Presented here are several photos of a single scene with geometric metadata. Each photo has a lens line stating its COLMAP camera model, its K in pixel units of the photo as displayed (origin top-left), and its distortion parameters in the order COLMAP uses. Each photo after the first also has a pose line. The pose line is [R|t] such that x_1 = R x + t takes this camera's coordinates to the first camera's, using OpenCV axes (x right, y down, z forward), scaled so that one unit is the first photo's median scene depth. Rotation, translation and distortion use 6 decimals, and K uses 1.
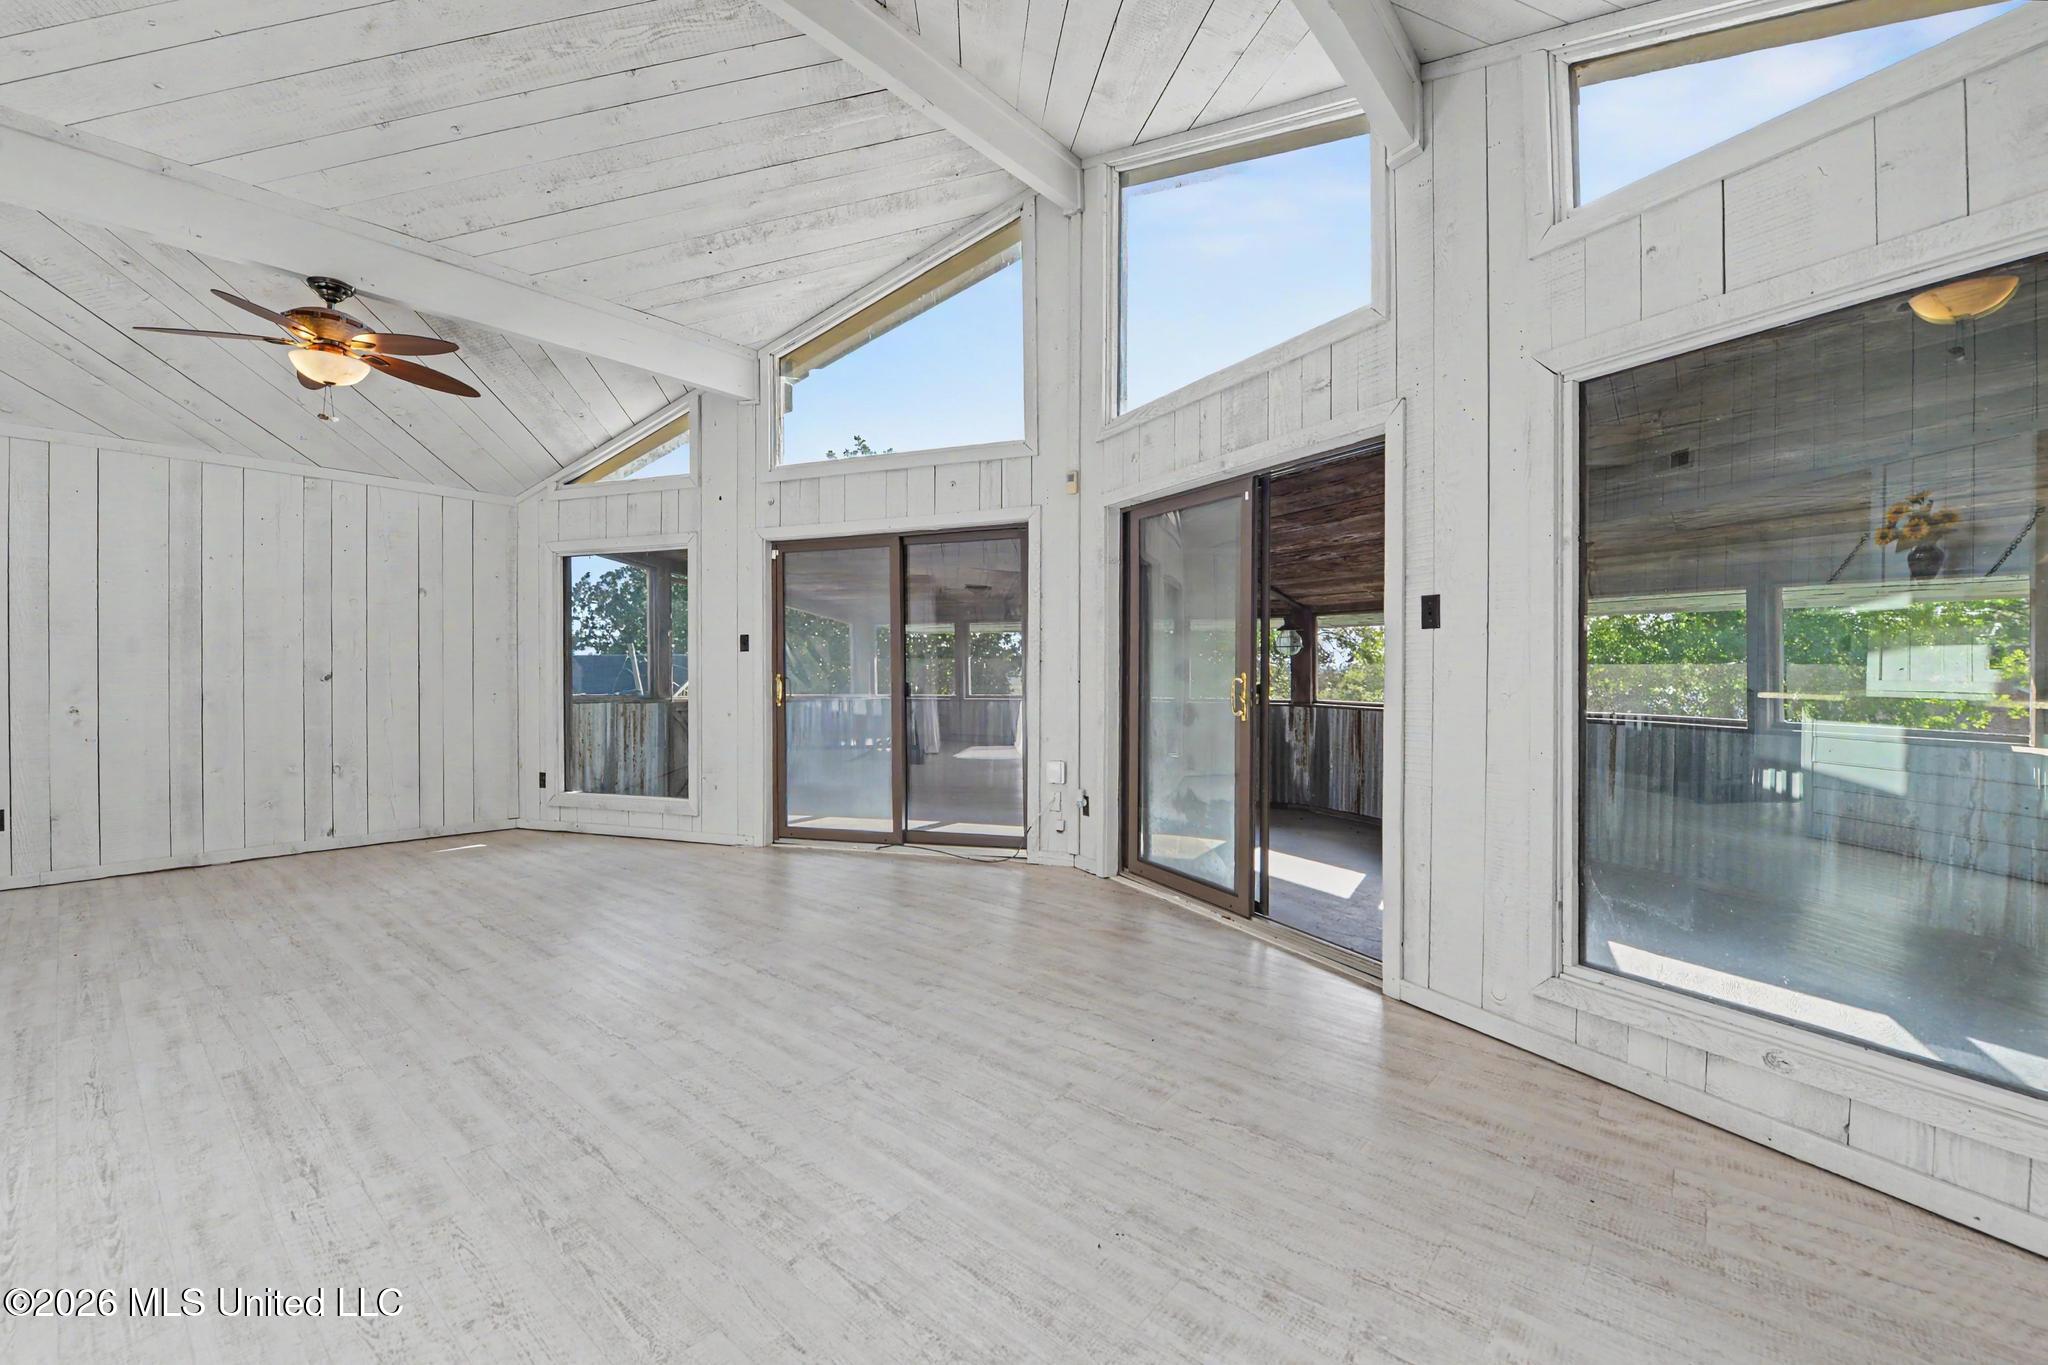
lens RADIAL K [[842.5, 0, 1025.3], [0, 842.5, 676.4], [0, 0, 1]] dist [-0.013816, 0.000848]
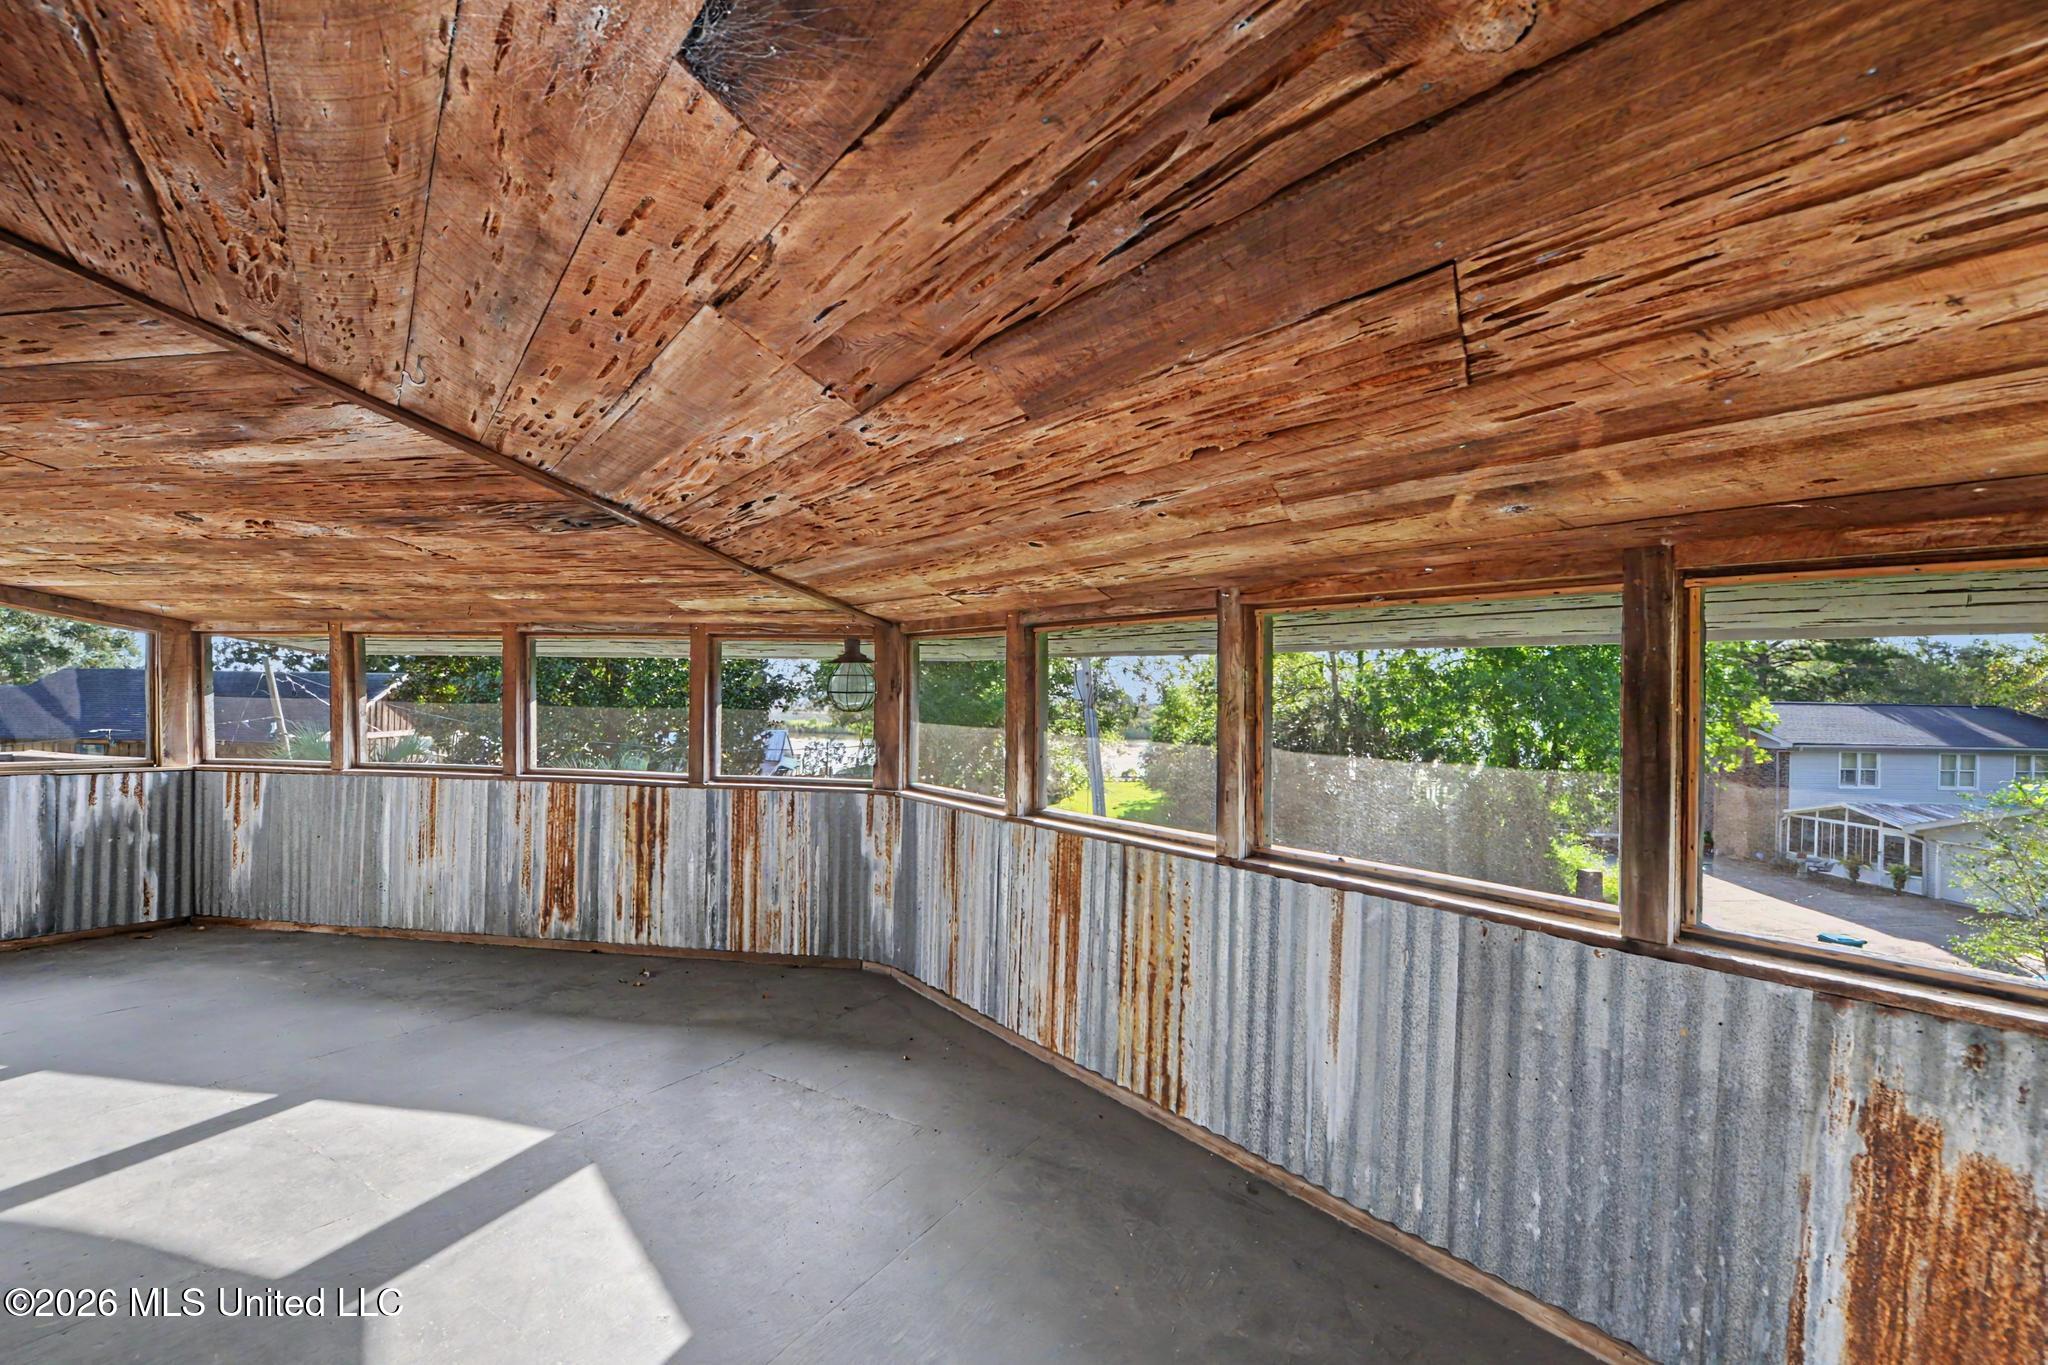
lens RADIAL K [[842.5, 0, 1012.1], [0, 842.5, 688.5], [0, 0, 1]] dist [-0.013816, 0.000848]
pose [[0.985760, 0.018477, 0.167140, 0.300929], [-0.015752, 0.999721, -0.017615, -0.028544], [-0.167419, 0.014731, 0.985776, 0.386483]]
